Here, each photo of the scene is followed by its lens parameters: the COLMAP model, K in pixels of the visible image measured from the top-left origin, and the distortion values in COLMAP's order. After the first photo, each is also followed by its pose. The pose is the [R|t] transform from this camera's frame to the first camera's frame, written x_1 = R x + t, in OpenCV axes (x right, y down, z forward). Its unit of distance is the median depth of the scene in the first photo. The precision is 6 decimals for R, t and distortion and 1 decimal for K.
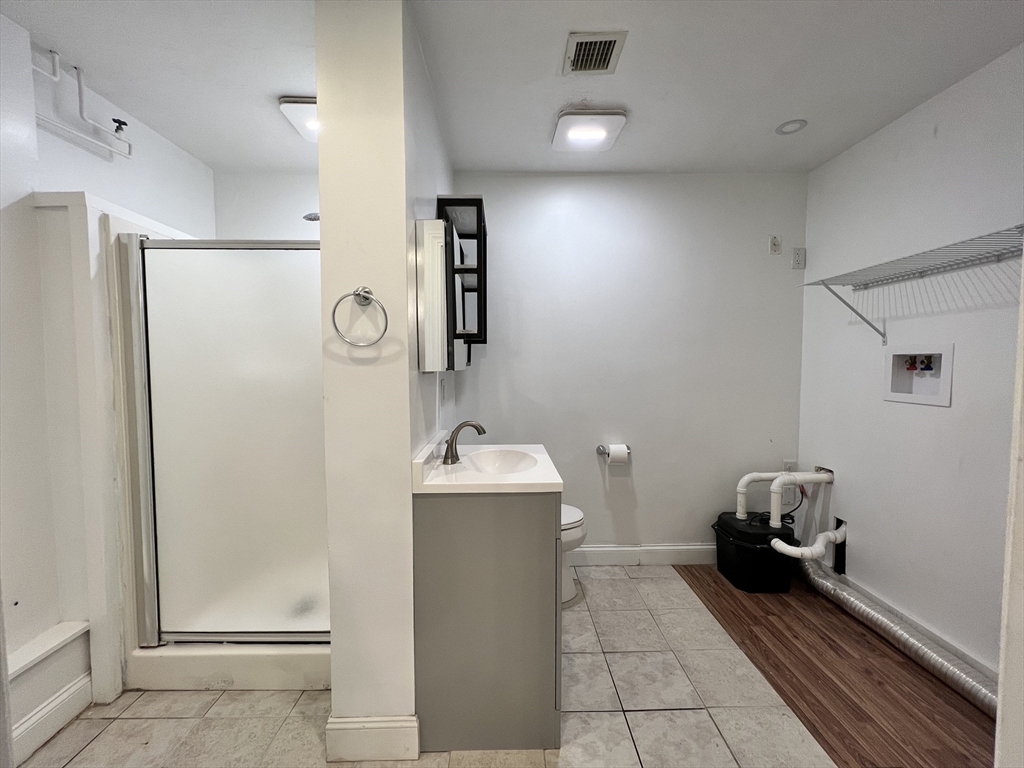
lens RADIAL K [[409.4, 0, 508.3], [0, 409.4, 385.2], [0, 0, 1]] dist [-0.001552, 0.000288]
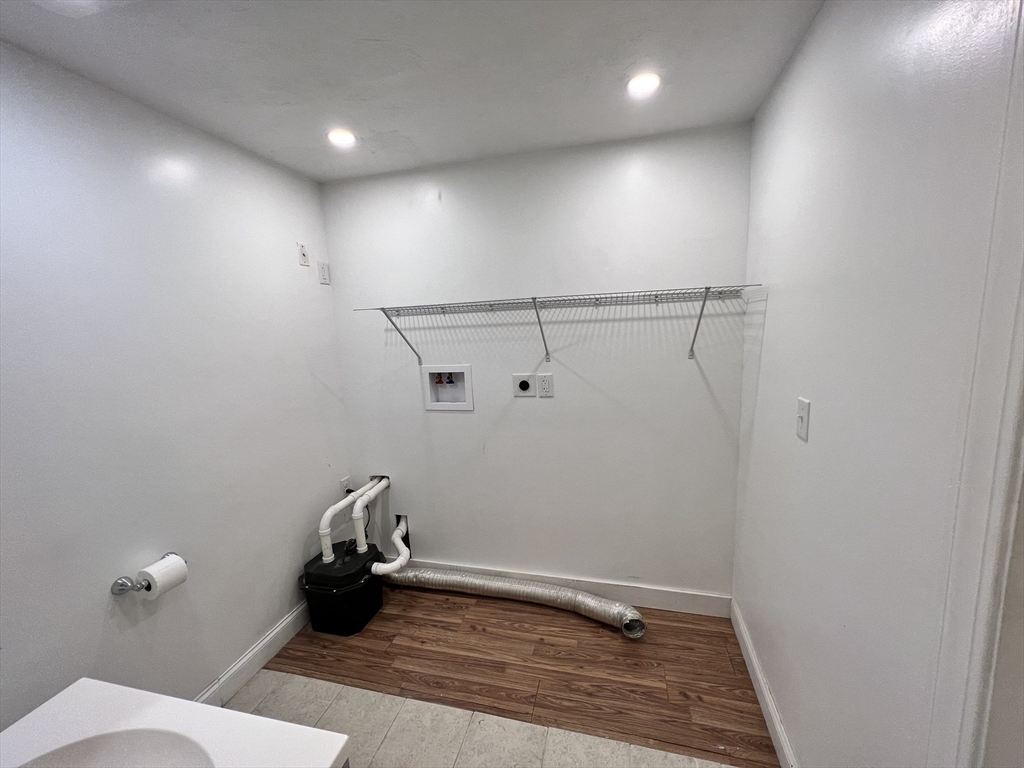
lens RADIAL K [[409.4, 0, 512.3], [0, 409.4, 385.0], [0, 0, 1]] dist [-0.001552, 0.000288]
pose [[0.256953, -0.151163, 0.954529, -0.175714], [0.097749, 0.986691, 0.129943, -0.182566], [-0.961468, 0.059915, 0.268309, 0.458696]]
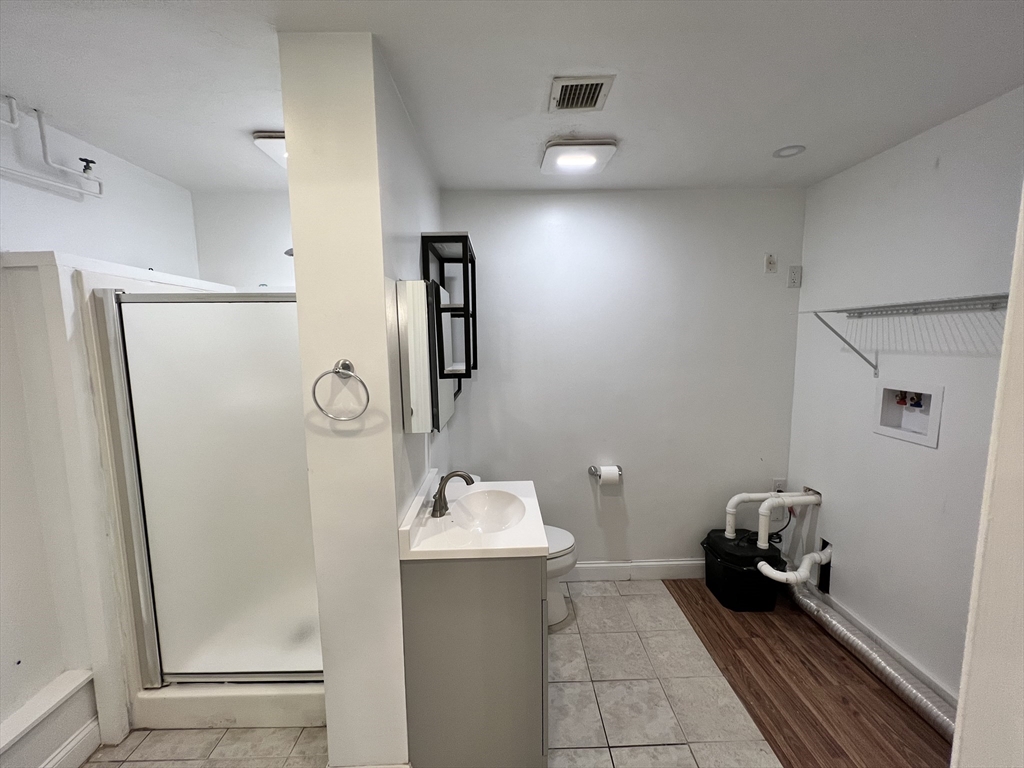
lens RADIAL K [[409.4, 0, 508.1], [0, 409.4, 385.2], [0, 0, 1]] dist [-0.001552, 0.000288]
pose [[0.999930, -0.011760, 0.001449, 0.026848], [0.011648, 0.998027, 0.061693, -0.162950], [-0.002172, -0.061672, 0.998094, 0.009828]]
